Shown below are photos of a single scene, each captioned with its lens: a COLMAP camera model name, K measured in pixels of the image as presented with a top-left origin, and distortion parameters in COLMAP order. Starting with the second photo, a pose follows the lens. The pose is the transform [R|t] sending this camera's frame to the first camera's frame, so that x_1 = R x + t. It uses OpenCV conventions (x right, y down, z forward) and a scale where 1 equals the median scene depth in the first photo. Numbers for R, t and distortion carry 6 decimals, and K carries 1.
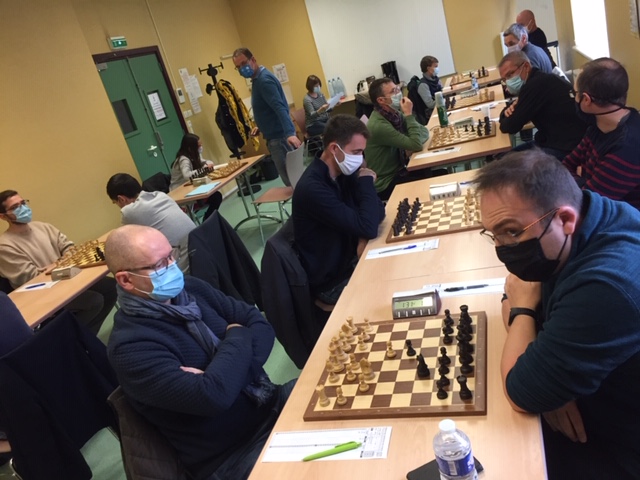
lens RADIAL K [[538.0, 0, 329.7], [0, 538.0, 241.5], [0, 0, 1]] dist [0.025320, -0.017388]
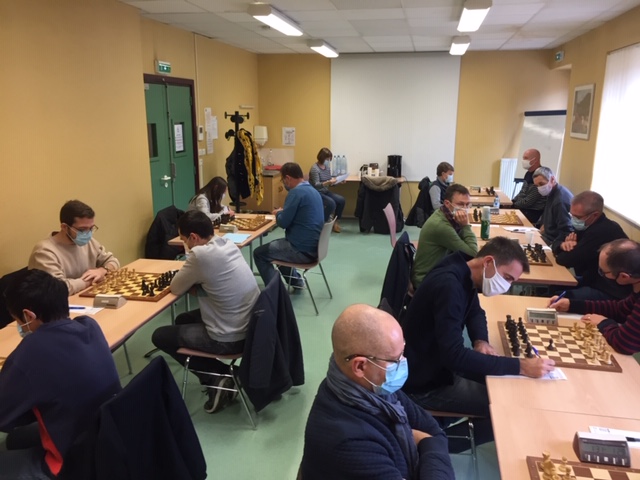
lens RADIAL K [[538.0, 0, 320.0], [0, 538.0, 239.9], [0, 0, 1]] dist [0.025320, -0.017388]
pose [[0.959915, 0.248730, 0.129213, -0.159688], [-0.231026, 0.963148, -0.137743, 0.001748], [-0.158712, 0.102370, 0.982003, 0.026320]]
